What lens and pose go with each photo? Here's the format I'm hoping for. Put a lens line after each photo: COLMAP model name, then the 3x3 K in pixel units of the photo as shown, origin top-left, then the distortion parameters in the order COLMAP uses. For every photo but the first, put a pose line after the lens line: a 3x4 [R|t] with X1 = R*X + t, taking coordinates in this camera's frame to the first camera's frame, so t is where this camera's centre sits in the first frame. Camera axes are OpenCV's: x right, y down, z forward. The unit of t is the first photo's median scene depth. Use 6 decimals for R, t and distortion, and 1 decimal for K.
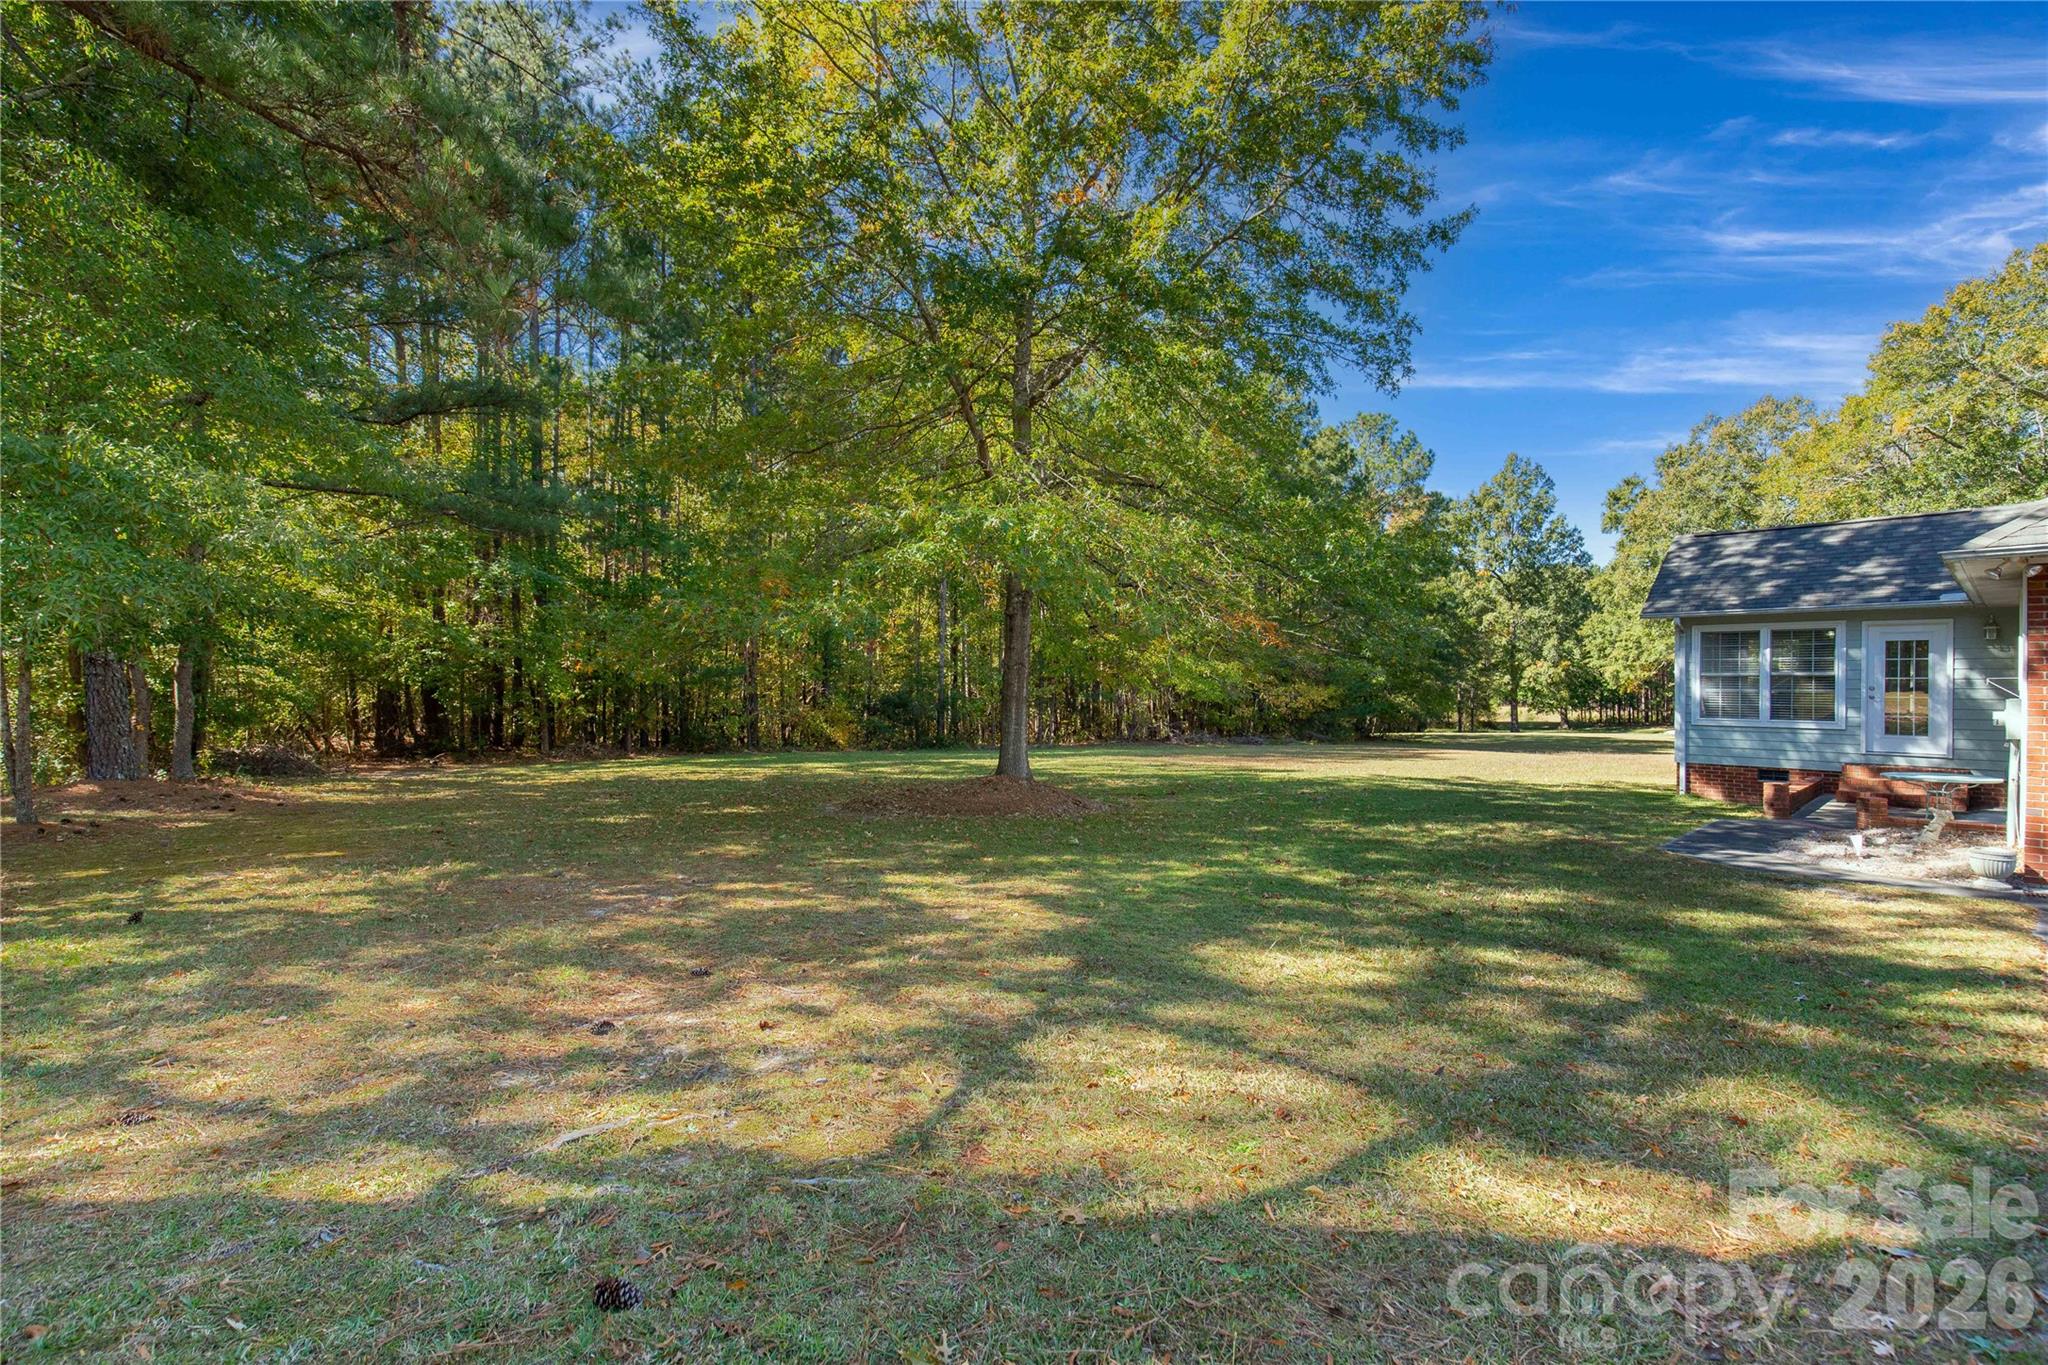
lens RADIAL K [[946.6, 0, 1015.2], [0, 946.6, 703.7], [0, 0, 1]] dist [0.007598, -0.000849]
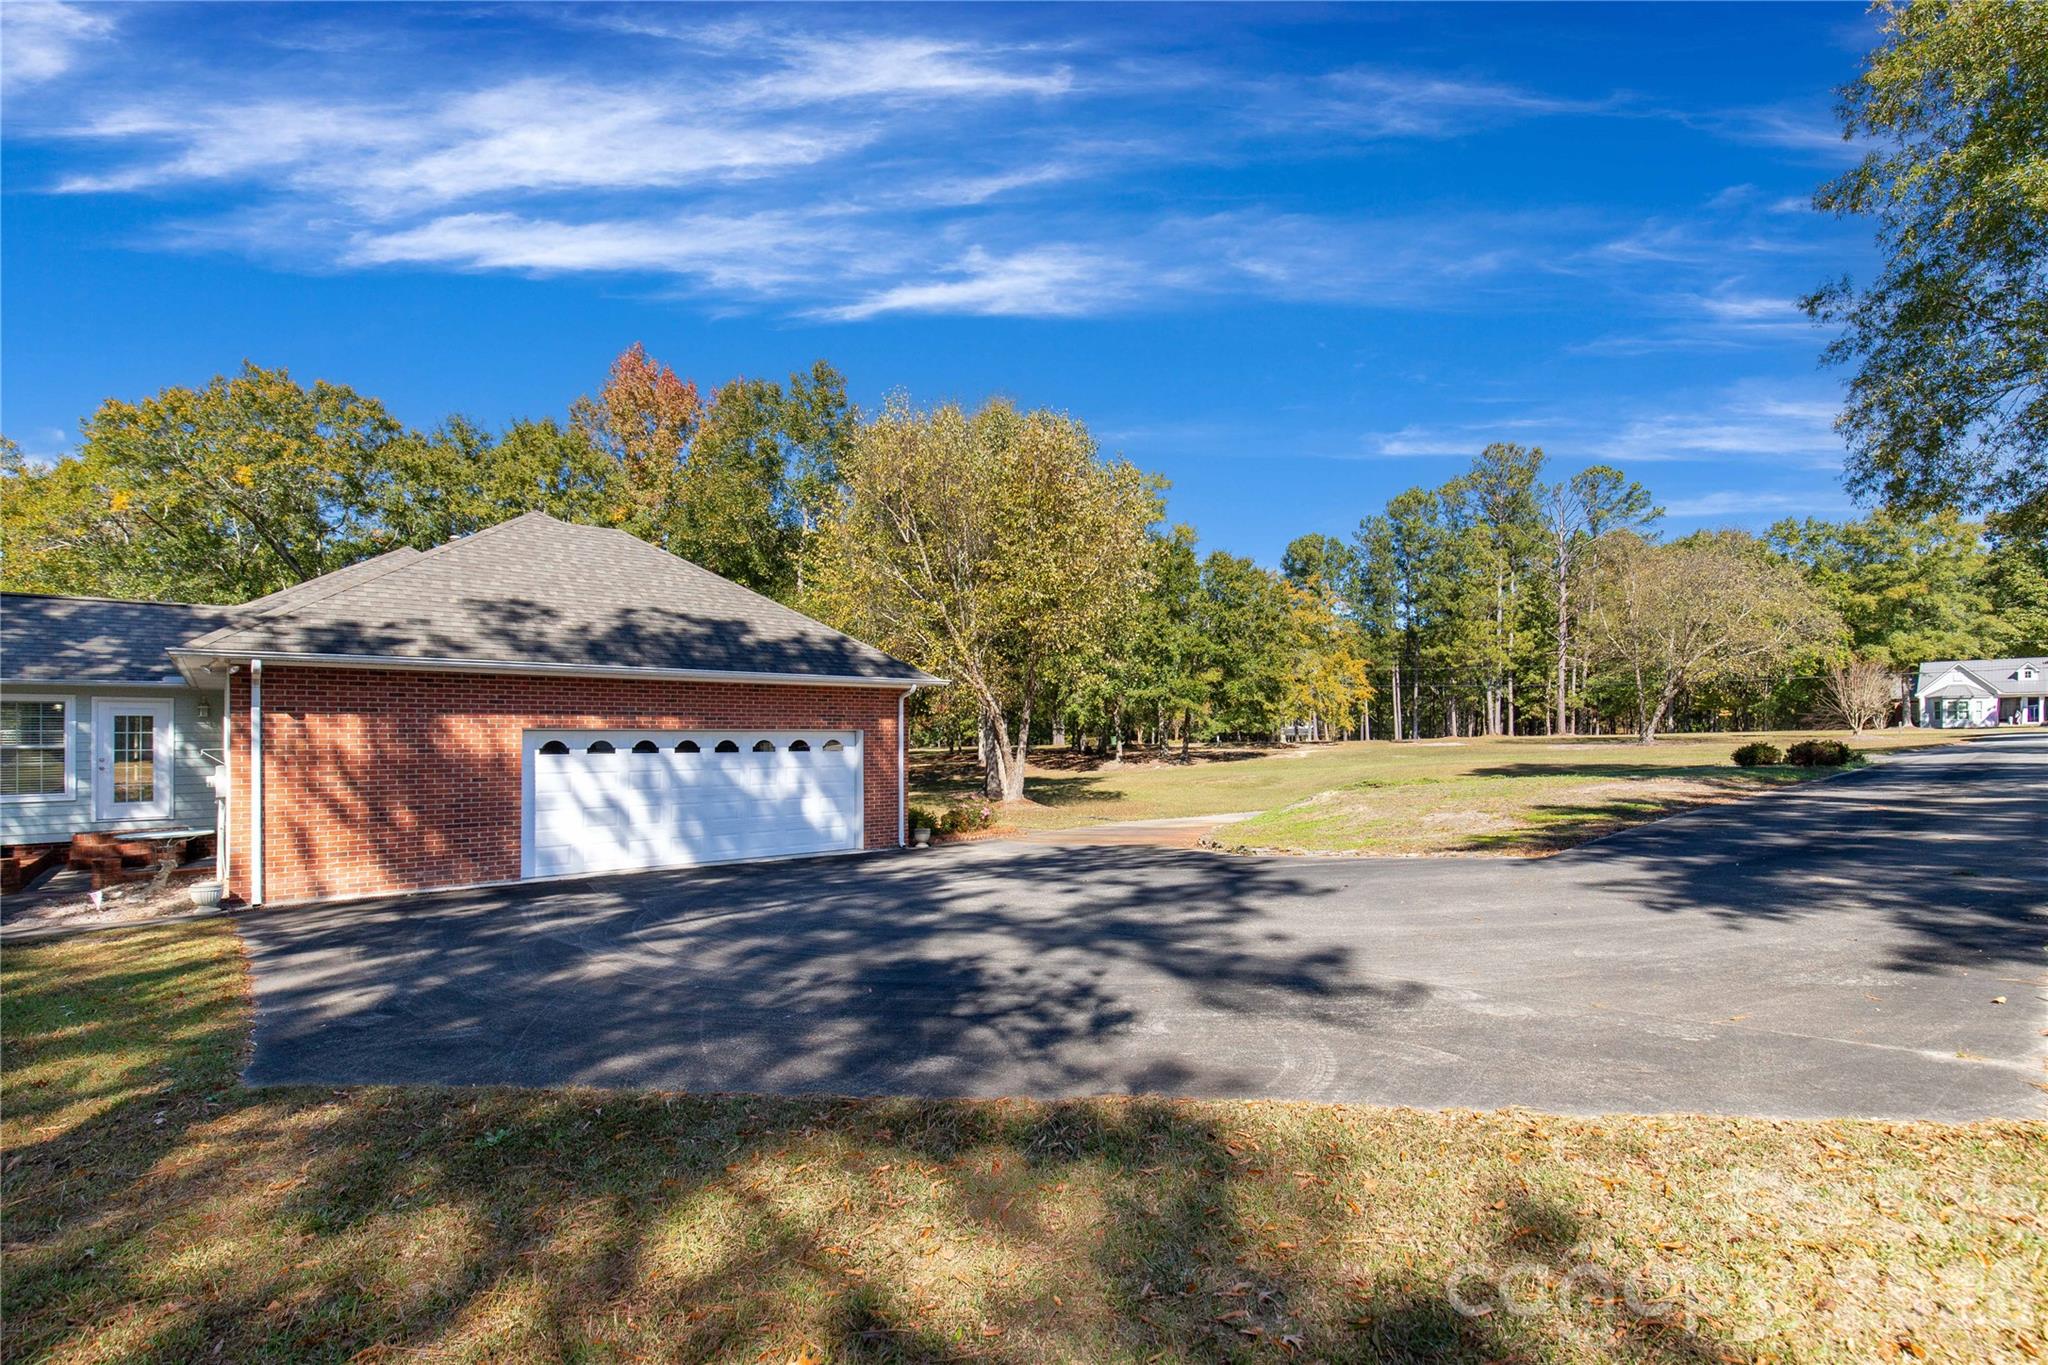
lens RADIAL K [[946.6, 0, 1016.1], [0, 946.6, 700.6], [0, 0, 1]] dist [0.007598, -0.000849]
pose [[0.065863, 0.036962, 0.997144, -0.102435], [0.038860, 0.998461, -0.039578, -0.000325], [-0.997072, 0.041356, 0.064325, -0.096768]]
